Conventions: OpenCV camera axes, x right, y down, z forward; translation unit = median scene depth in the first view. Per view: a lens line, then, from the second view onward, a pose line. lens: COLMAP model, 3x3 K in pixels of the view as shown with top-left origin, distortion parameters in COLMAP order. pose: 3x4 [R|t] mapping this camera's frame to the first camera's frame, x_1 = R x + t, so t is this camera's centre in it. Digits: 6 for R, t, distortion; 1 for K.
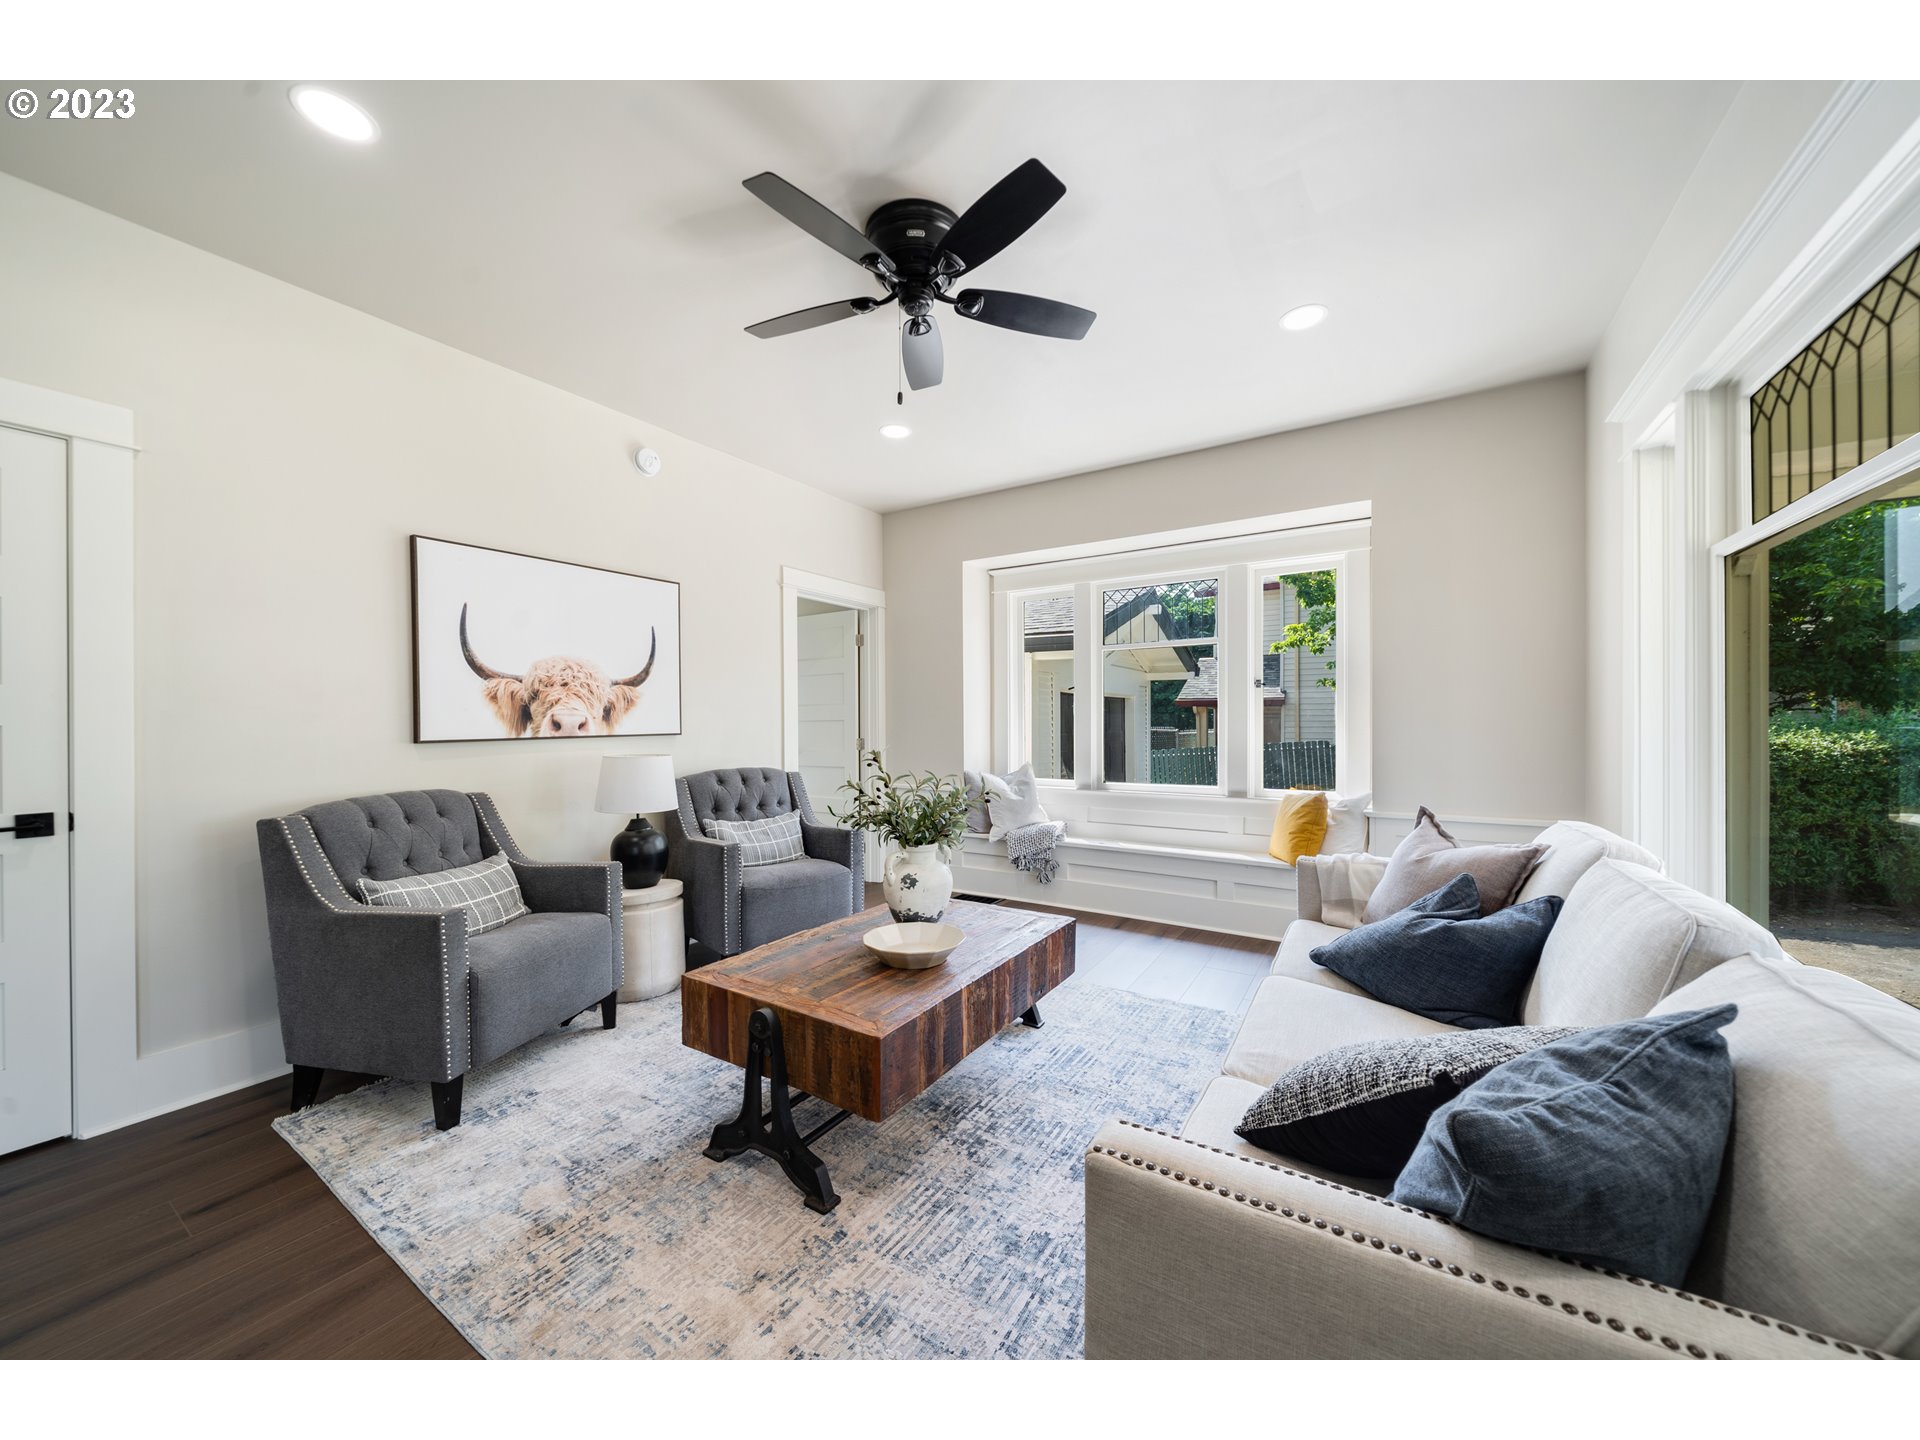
lens RADIAL K [[692.0, 0, 962.7], [0, 692.0, 723.0], [0, 0, 1]] dist [0.001419, 0.000054]
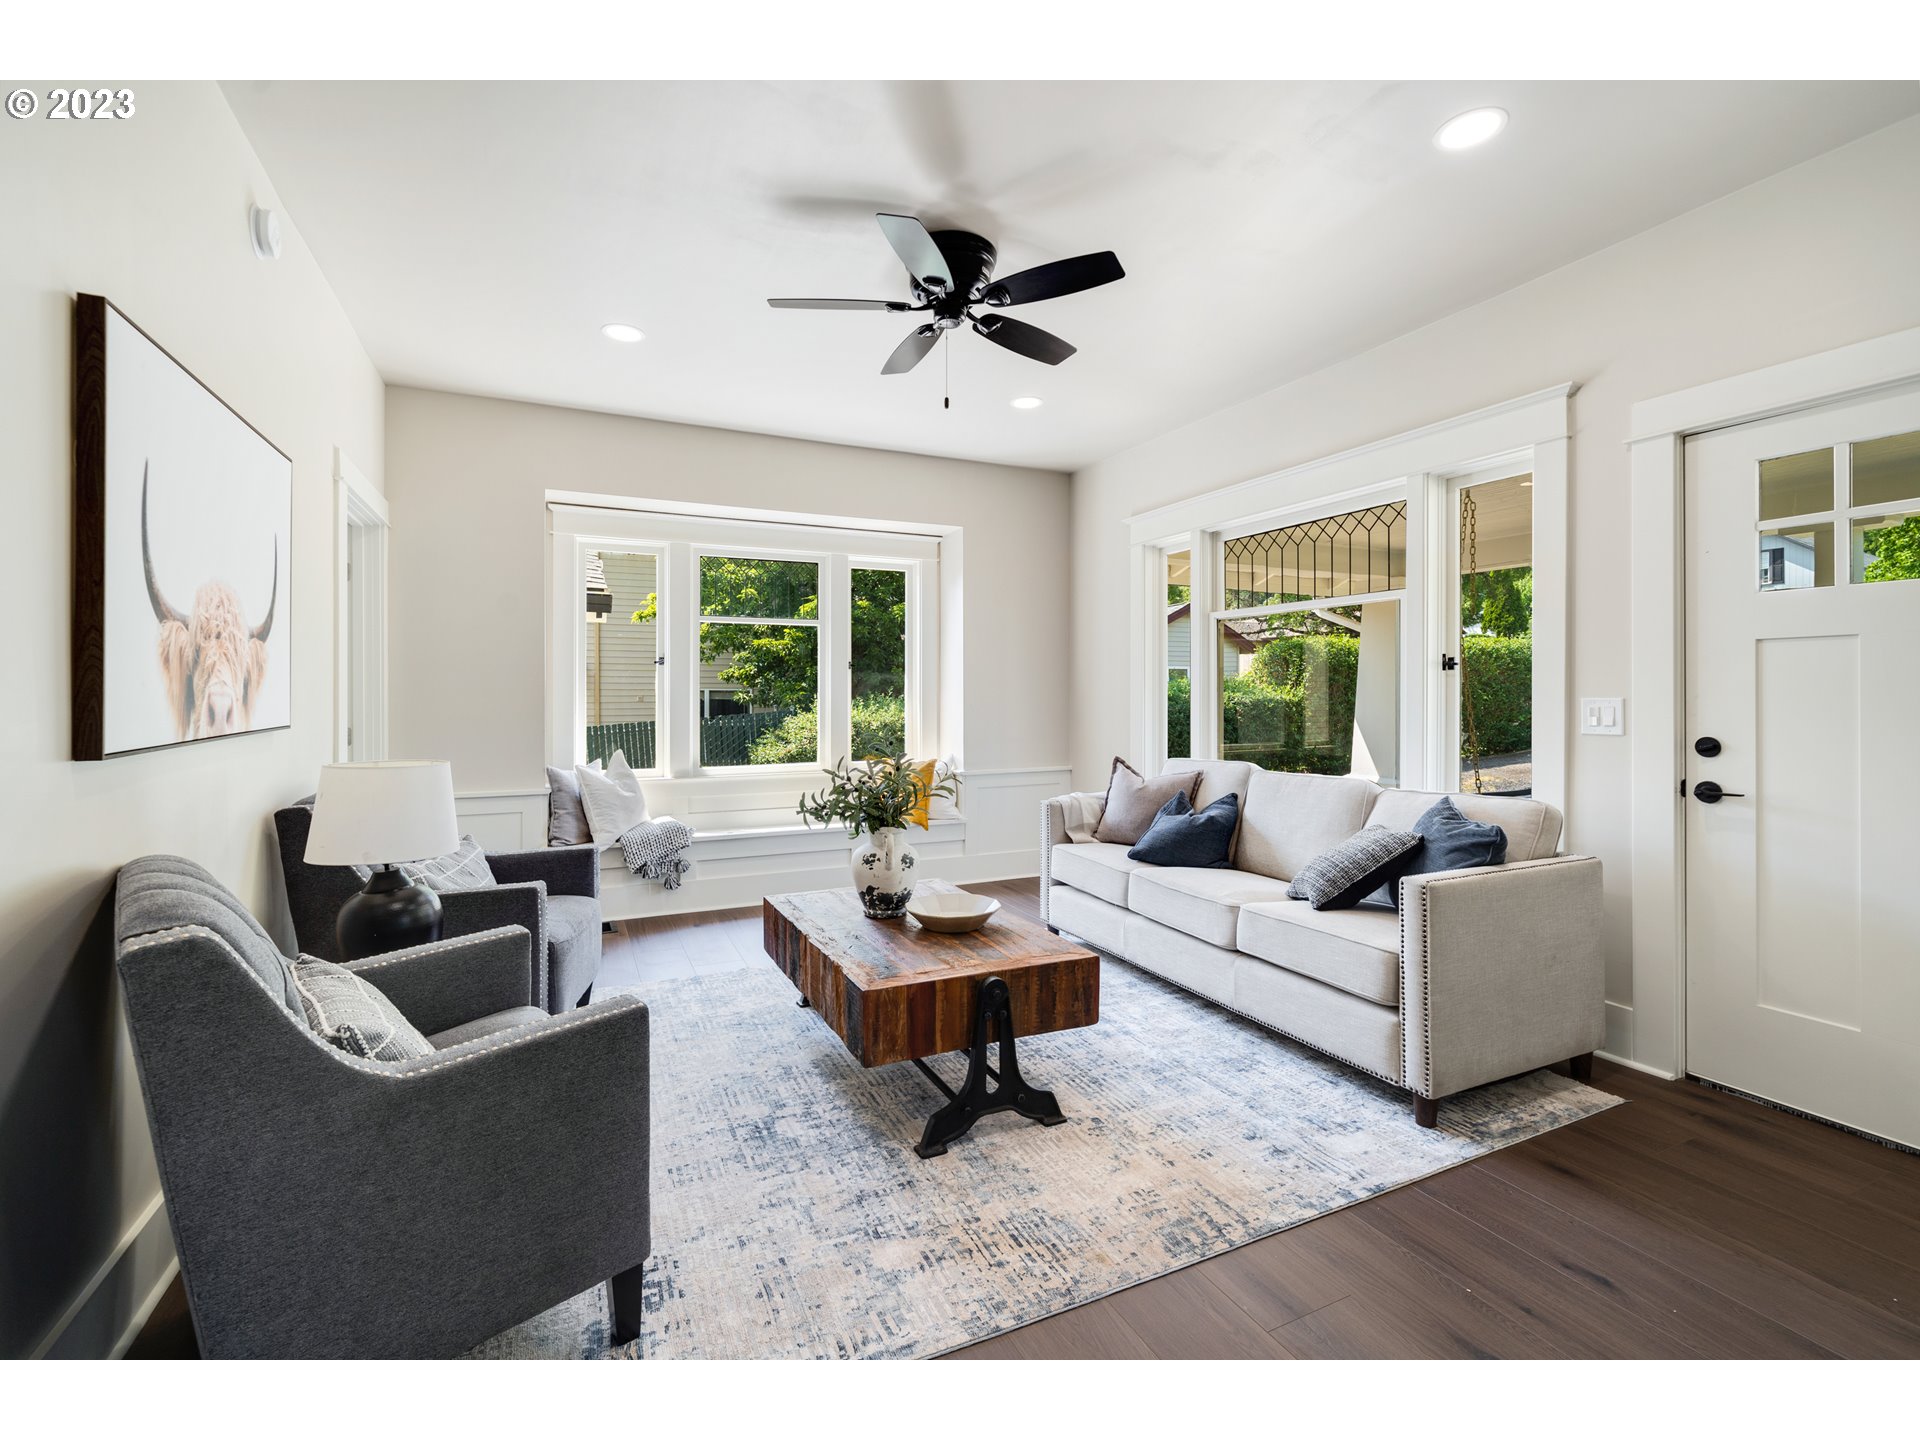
lens RADIAL K [[843.2, 0, 952.4], [0, 843.2, 690.0], [0, 0, 1]] dist [-0.002647, -0.000273]
pose [[0.540622, 0.007663, 0.841231, -1.137904], [-0.000949, 0.999963, -0.008499, -0.013514], [-0.841265, 0.003797, 0.540609, 0.282234]]
